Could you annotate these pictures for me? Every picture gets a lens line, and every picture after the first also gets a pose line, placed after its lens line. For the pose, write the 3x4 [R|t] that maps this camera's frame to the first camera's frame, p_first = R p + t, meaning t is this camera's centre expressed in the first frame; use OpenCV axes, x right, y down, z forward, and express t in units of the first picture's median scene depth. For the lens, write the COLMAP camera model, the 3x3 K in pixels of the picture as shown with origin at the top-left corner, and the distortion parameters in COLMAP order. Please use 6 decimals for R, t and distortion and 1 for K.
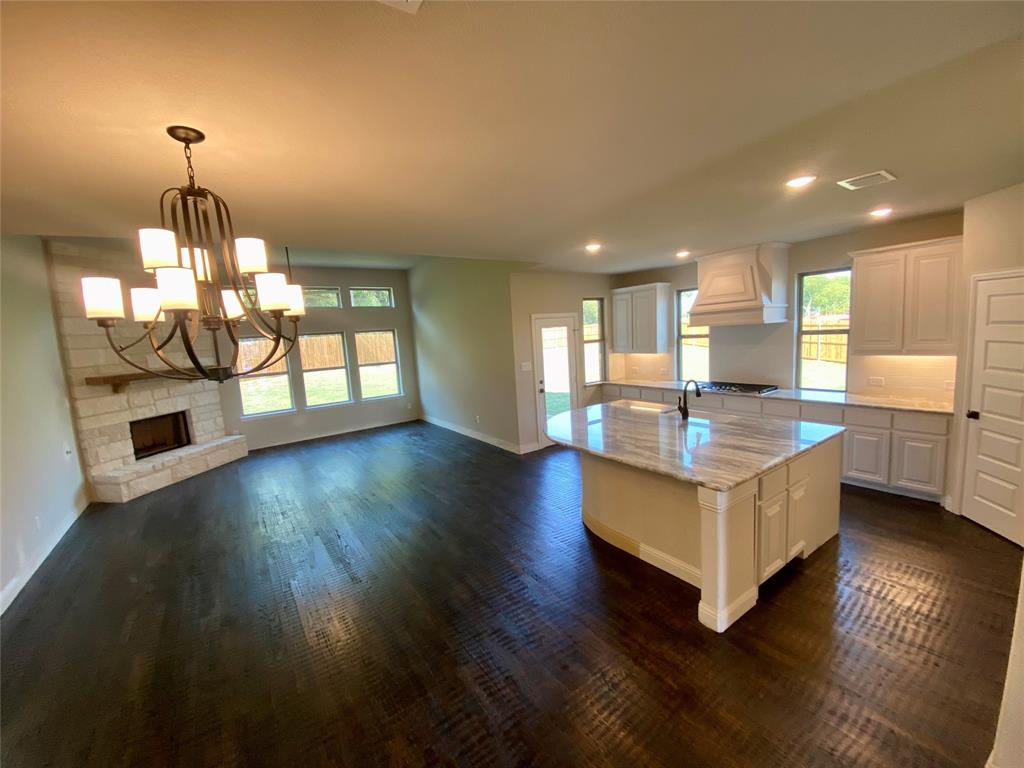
lens RADIAL K [[409.0, 0, 512.0], [0, 409.0, 384.0], [0, 0, 1]] dist [-0.000084, -0.013984]
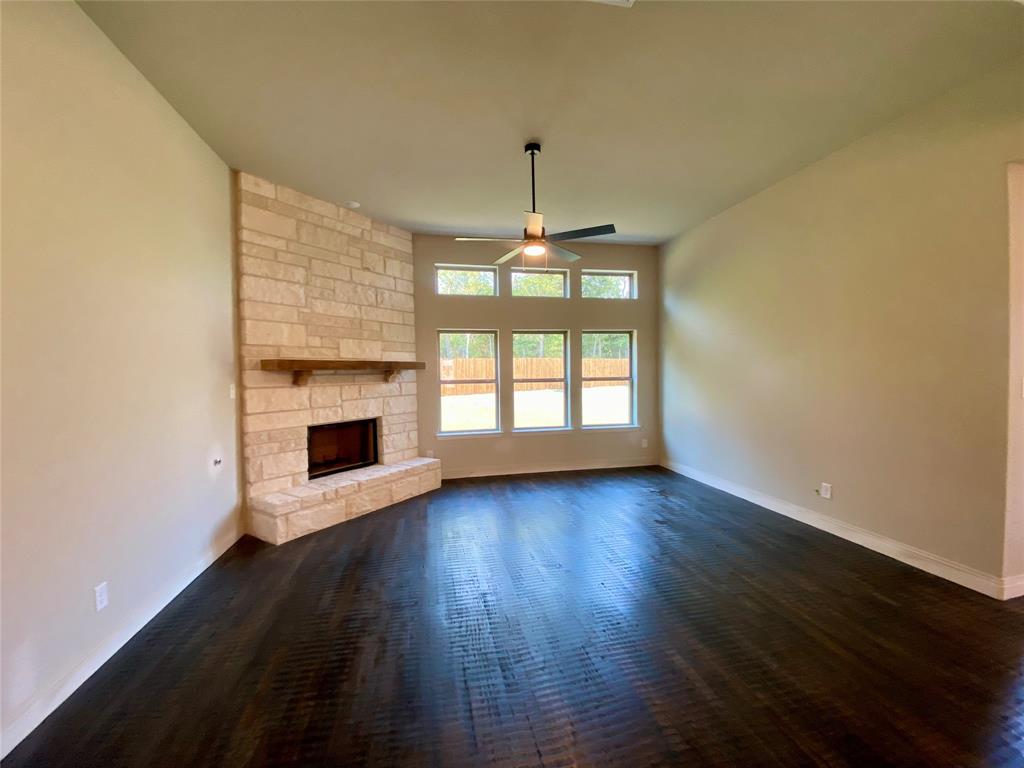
lens RADIAL K [[409.0, 0, 512.0], [0, 409.0, 384.0], [0, 0, 1]] dist [-0.000084, -0.013984]
pose [[0.915245, 0.062564, -0.398010, -0.293367], [-0.092612, 0.994086, -0.056703, 0.023361], [0.392109, 0.088757, 0.915627, 0.425470]]
